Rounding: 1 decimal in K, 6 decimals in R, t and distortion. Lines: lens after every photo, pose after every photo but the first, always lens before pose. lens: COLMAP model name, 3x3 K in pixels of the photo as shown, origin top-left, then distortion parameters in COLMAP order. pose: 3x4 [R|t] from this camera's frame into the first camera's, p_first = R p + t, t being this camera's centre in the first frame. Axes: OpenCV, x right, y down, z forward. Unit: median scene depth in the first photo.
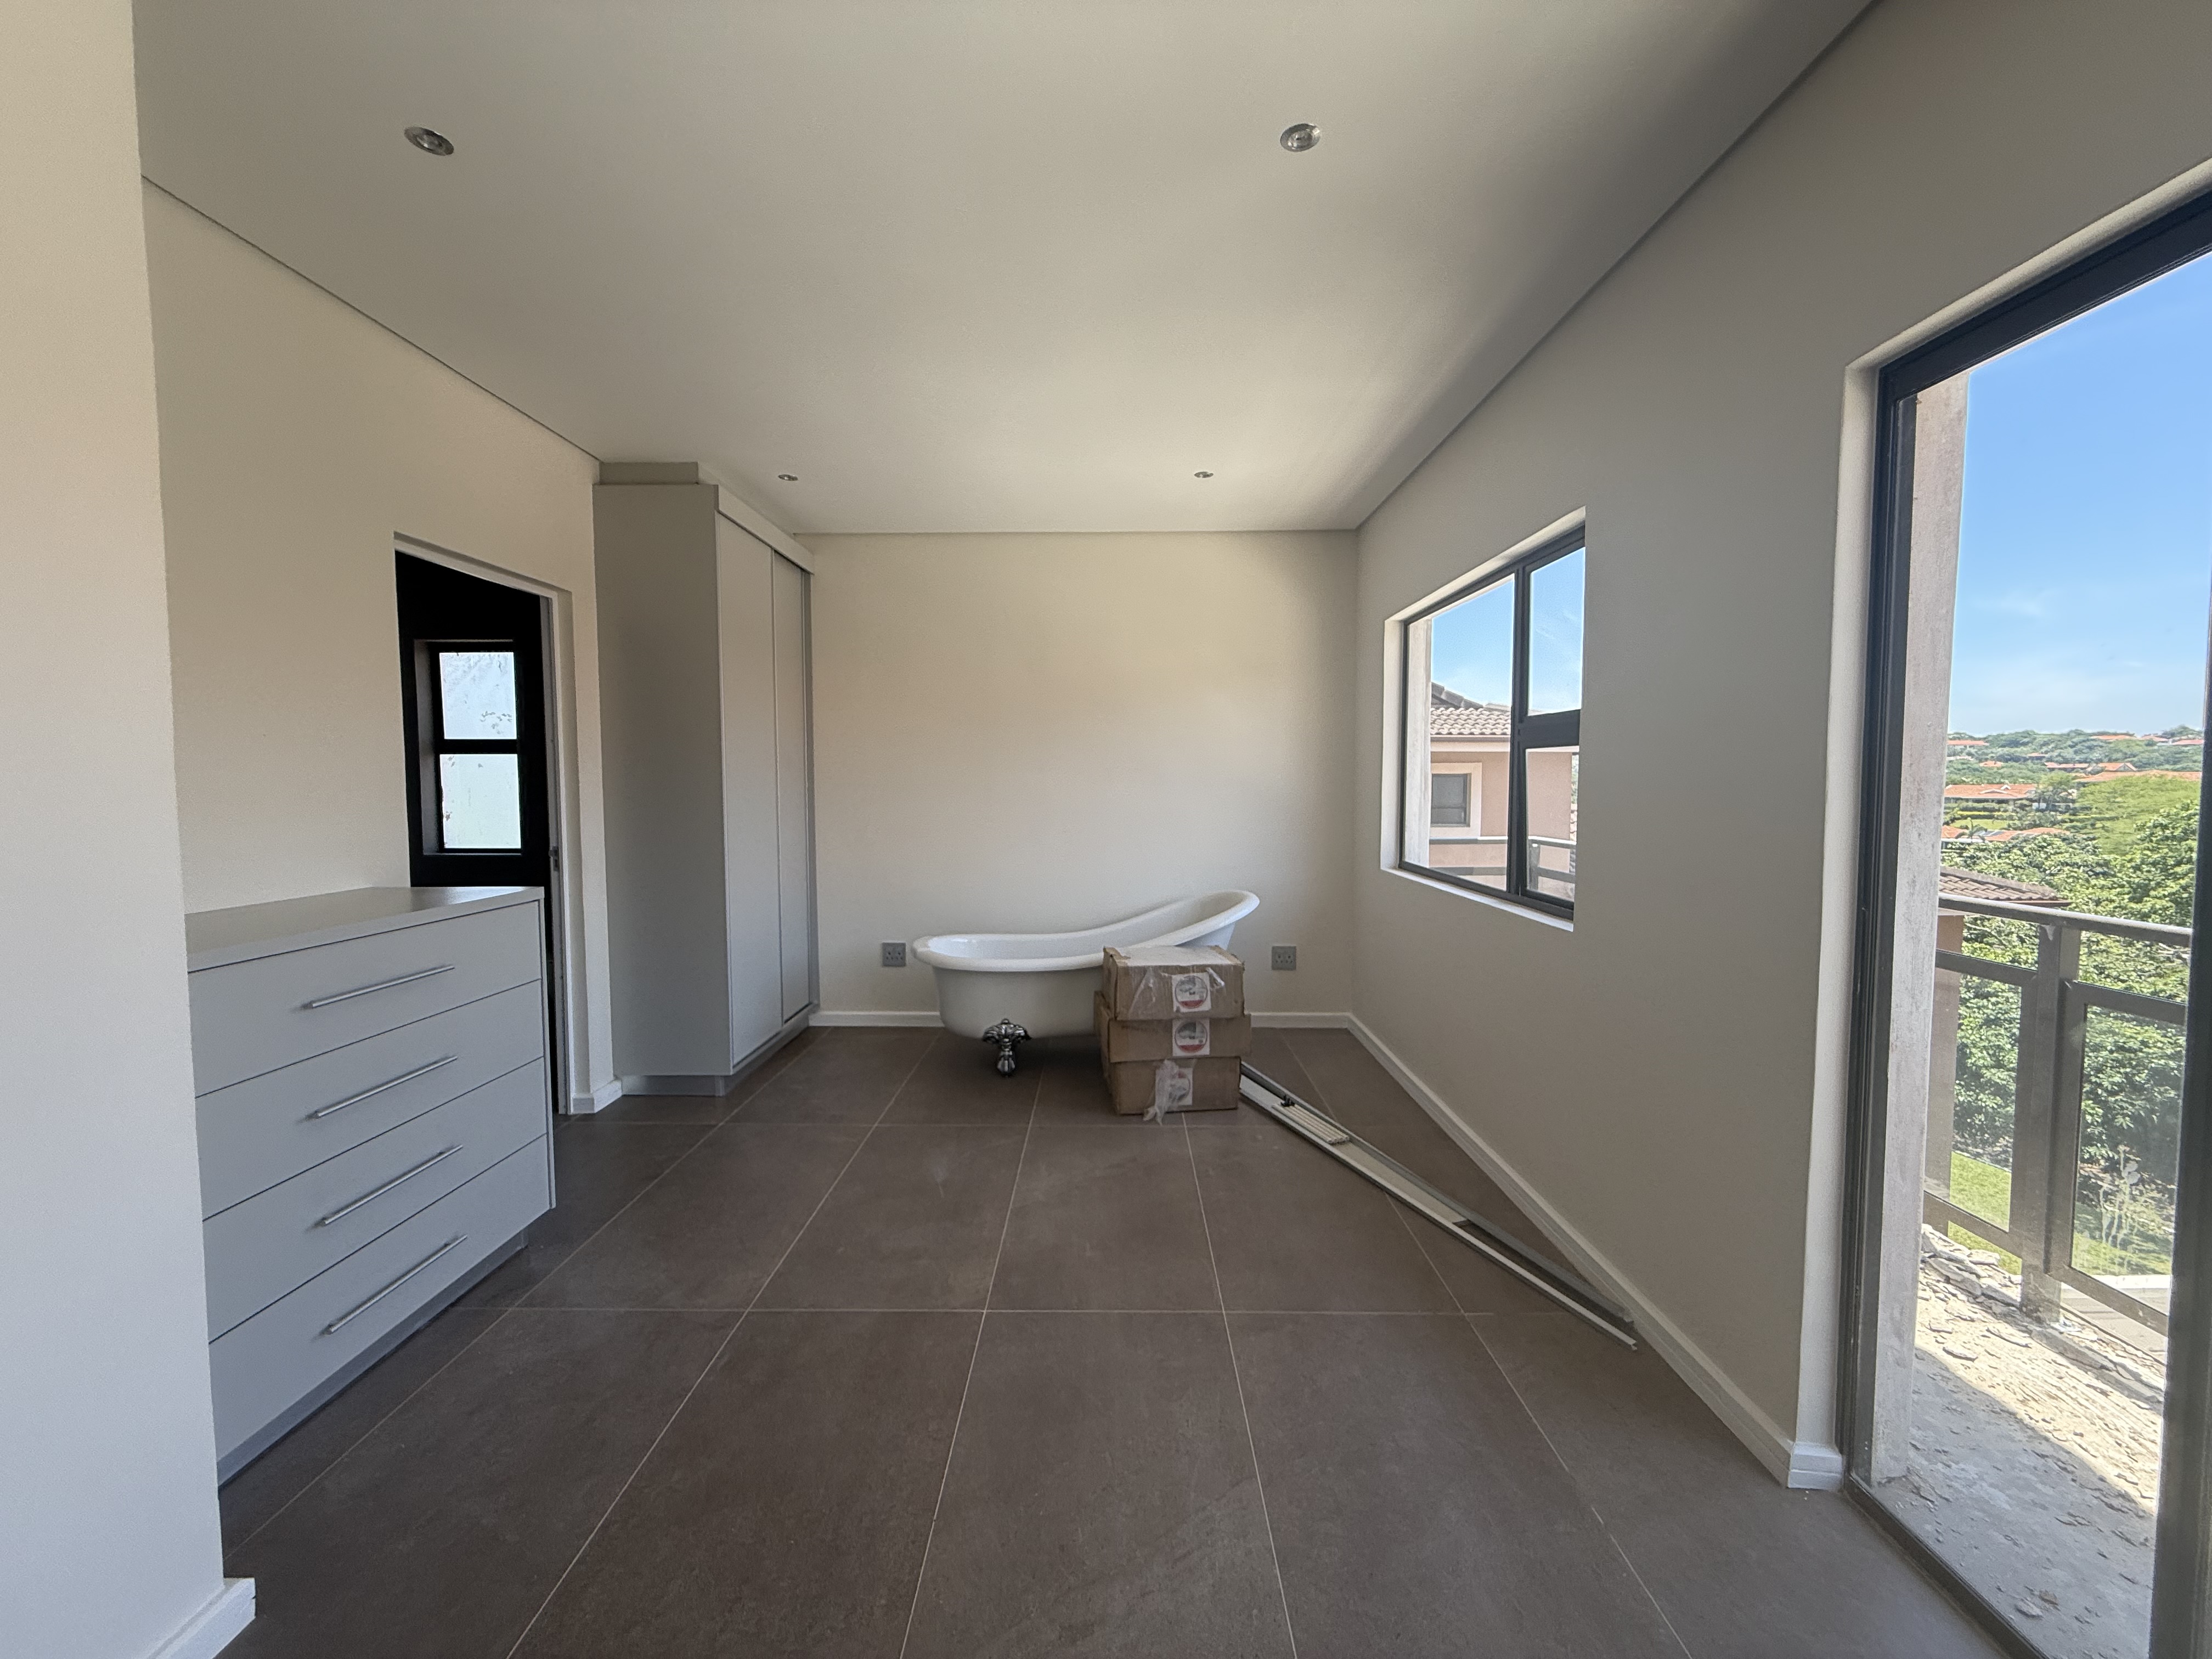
lens RADIAL K [[884.0, 0, 1111.0], [0, 884.0, 841.0], [0, 0, 1]] dist [0.001396, 0.000419]
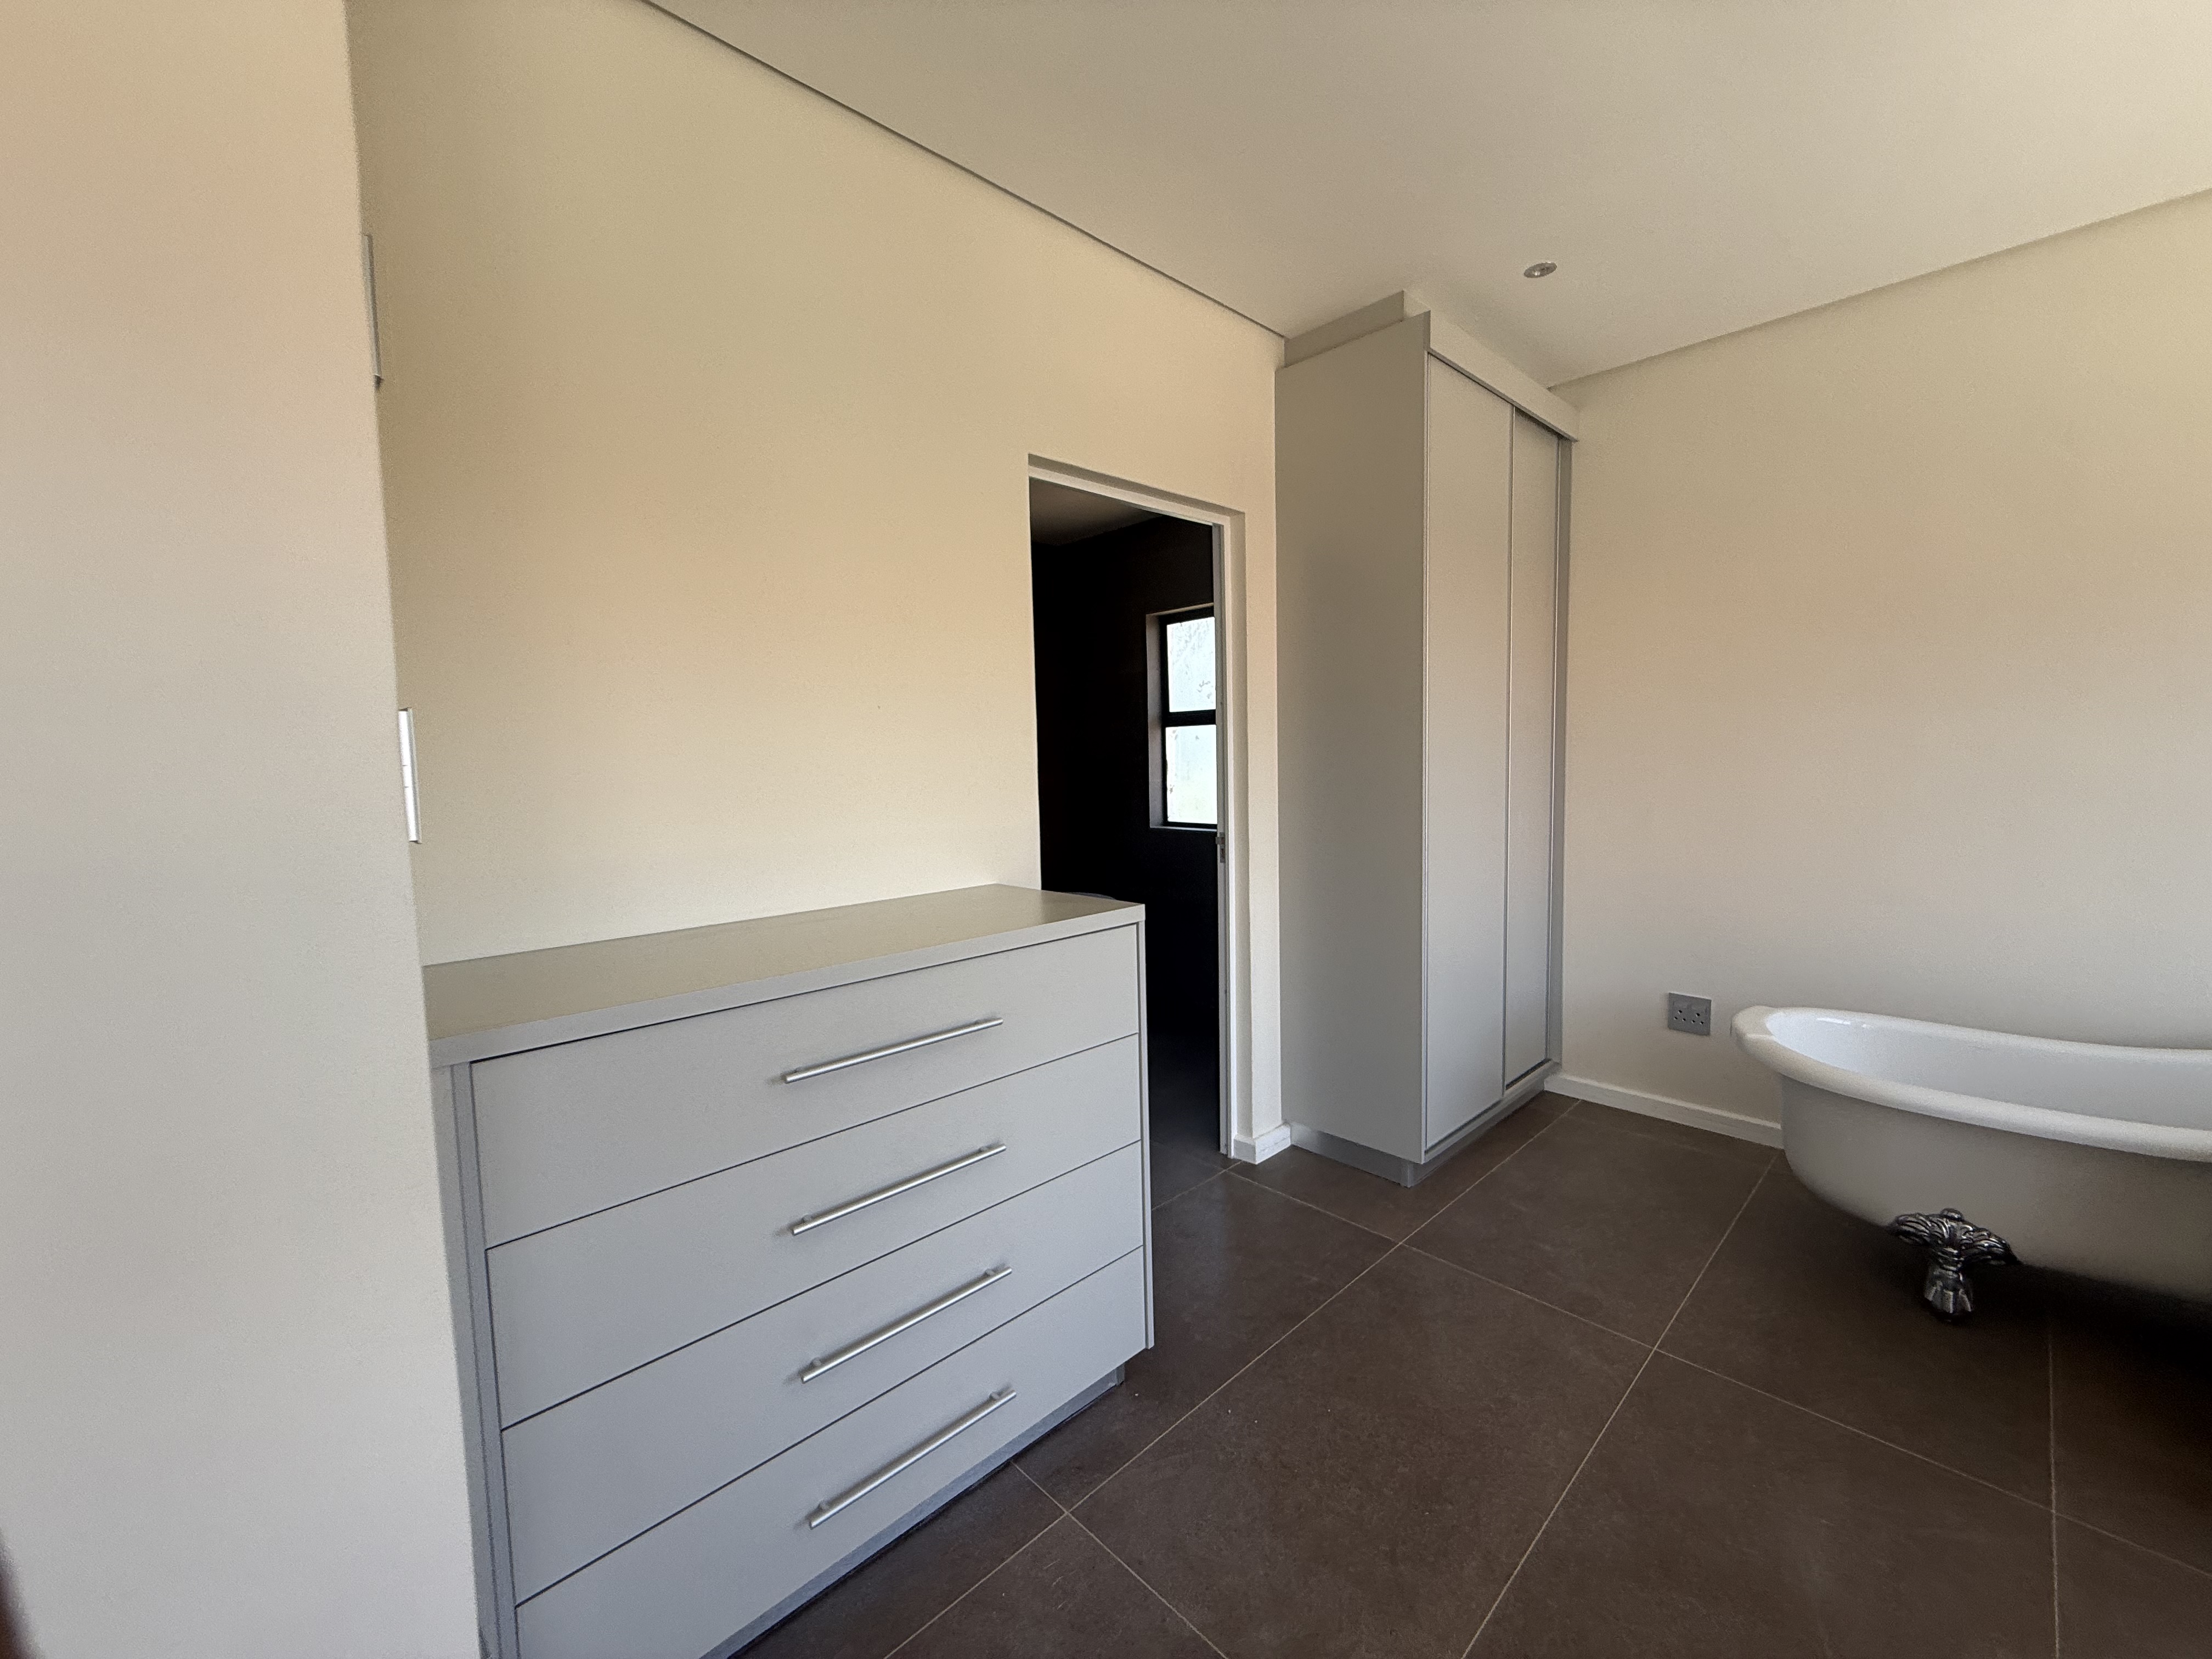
lens RADIAL K [[884.0, 0, 1099.0], [0, 884.0, 816.4], [0, 0, 1]] dist [0.001396, 0.000419]
pose [[0.688931, 0.035936, -0.723935, -0.111541], [-0.028481, 0.999341, 0.022504, -0.023403], [0.724267, 0.005115, 0.689501, 0.342009]]
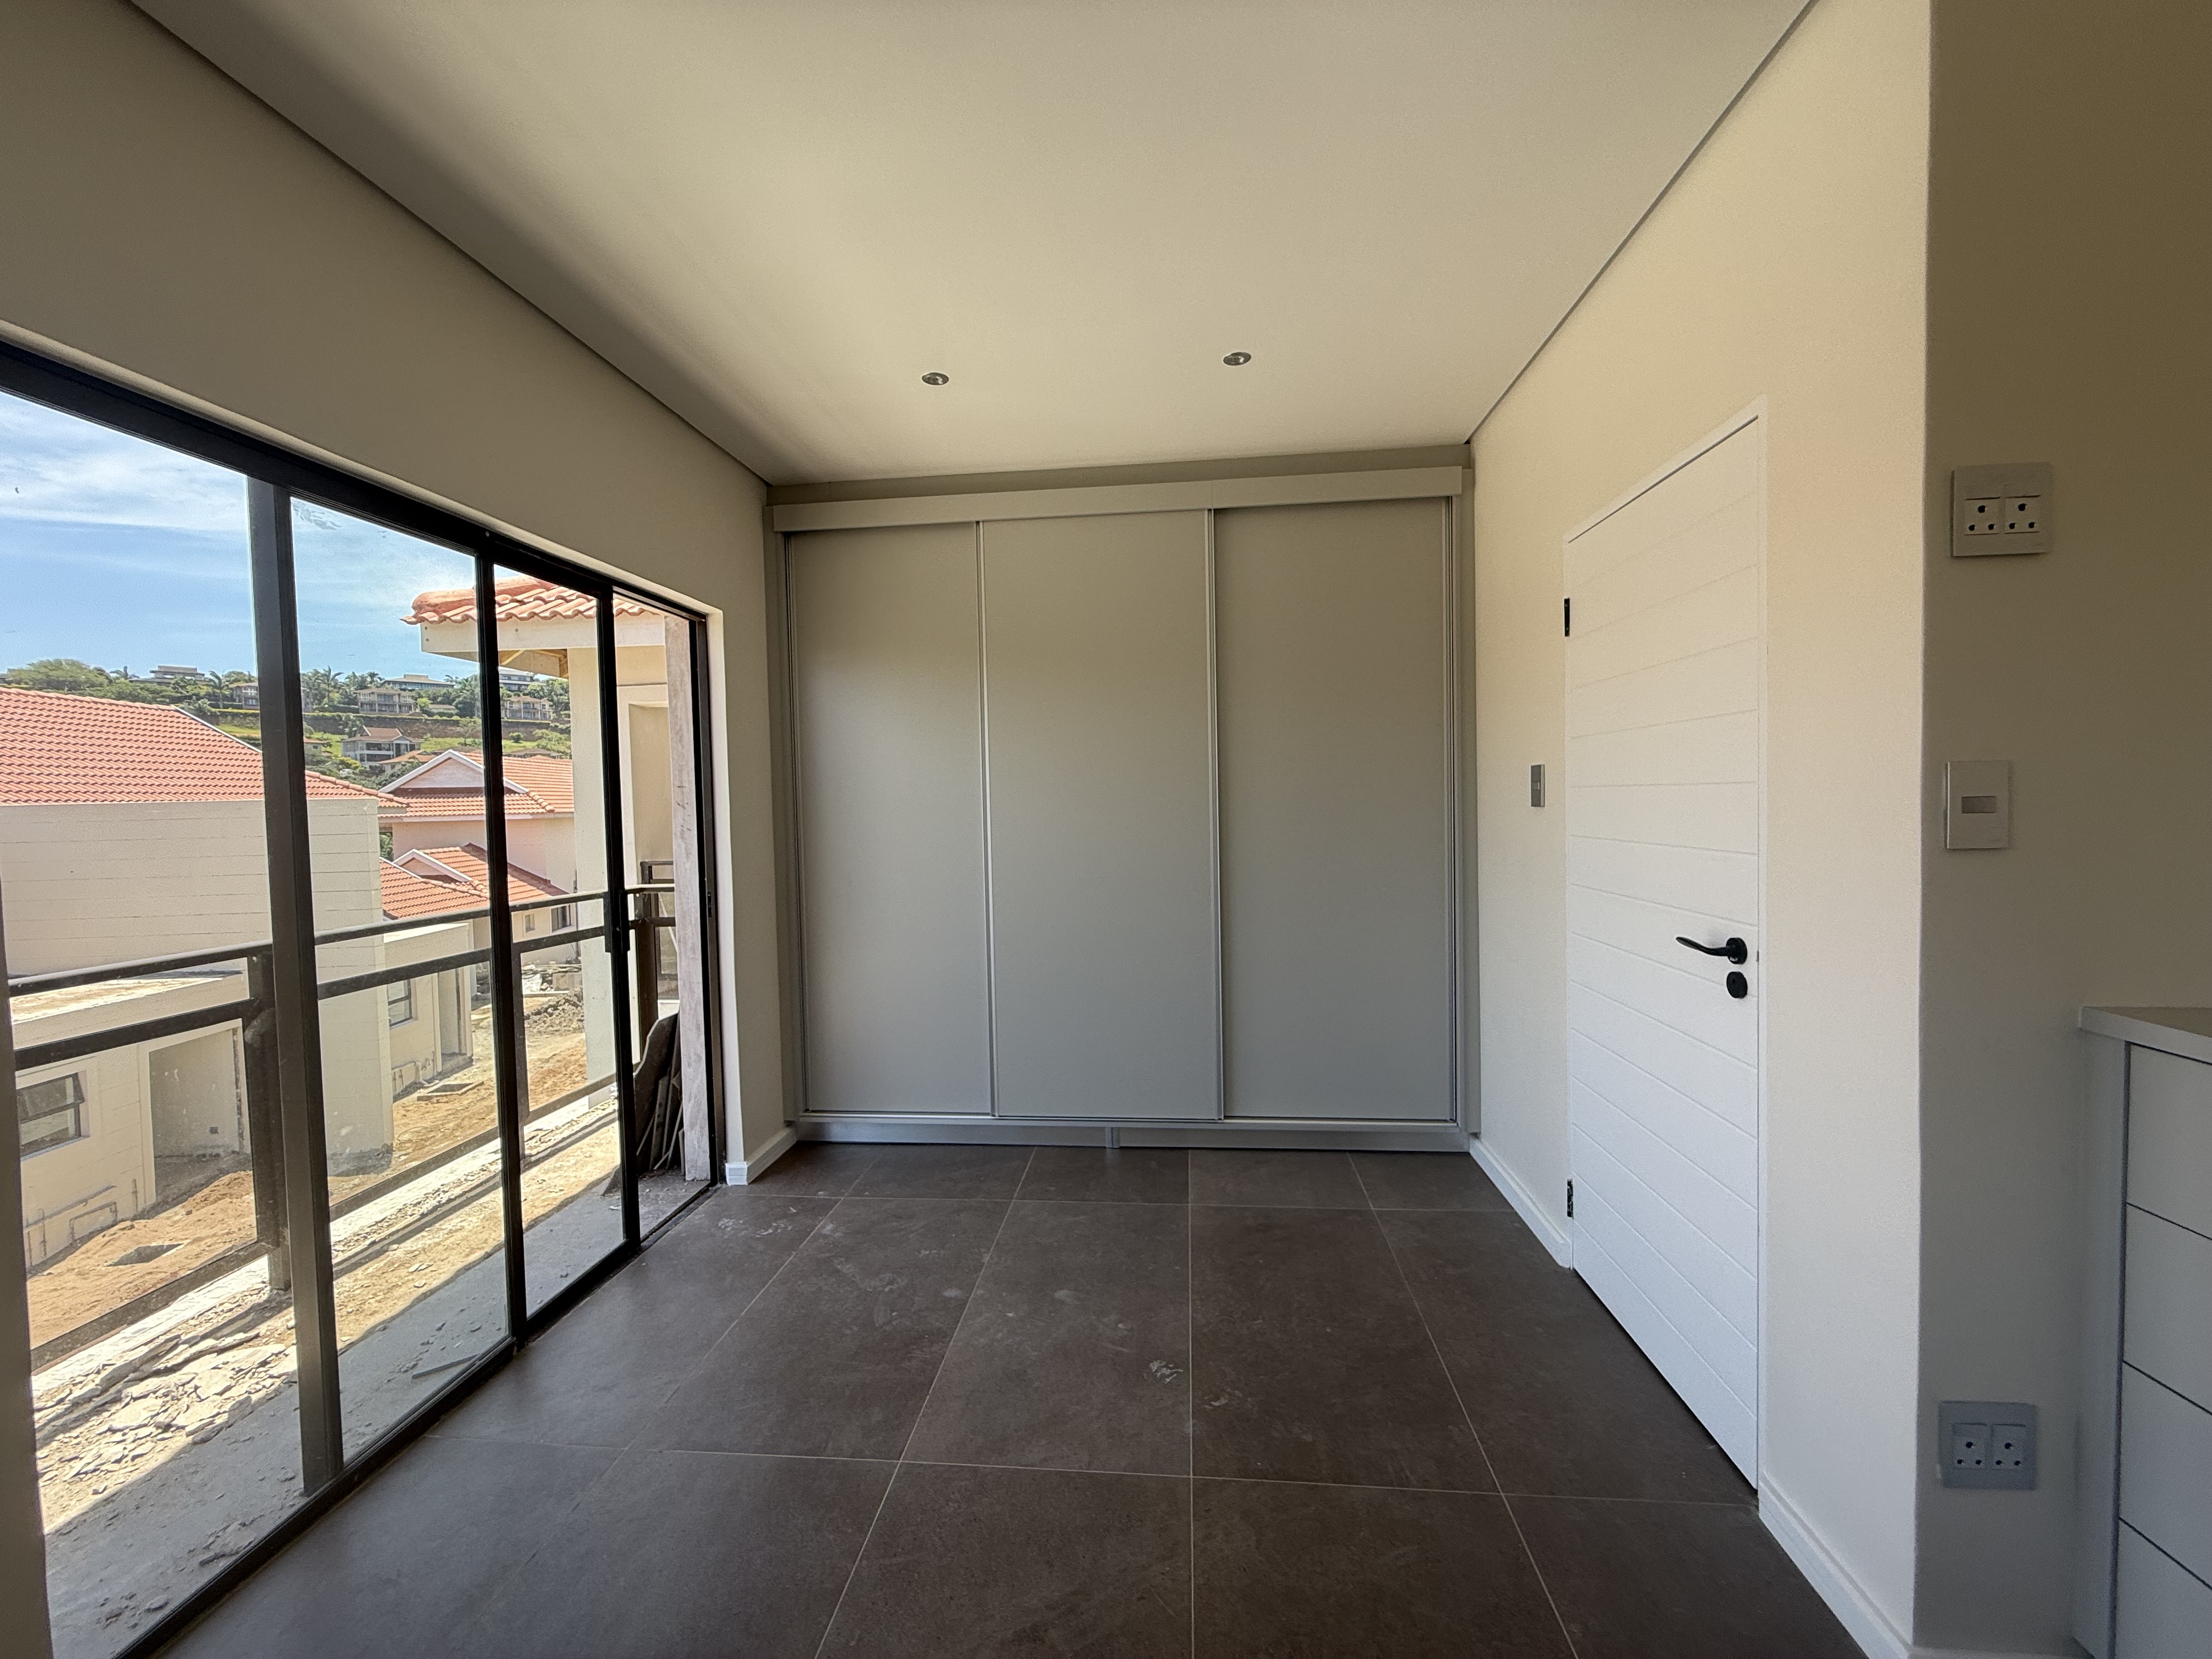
lens RADIAL K [[884.0, 0, 1101.6], [0, 884.0, 829.5], [0, 0, 1]] dist [0.001396, 0.000419]
pose [[-0.995295, 0.011812, 0.096167, -0.095545], [0.022045, 0.994116, 0.106054, -0.076186], [-0.094349, 0.107675, -0.989699, 0.775316]]
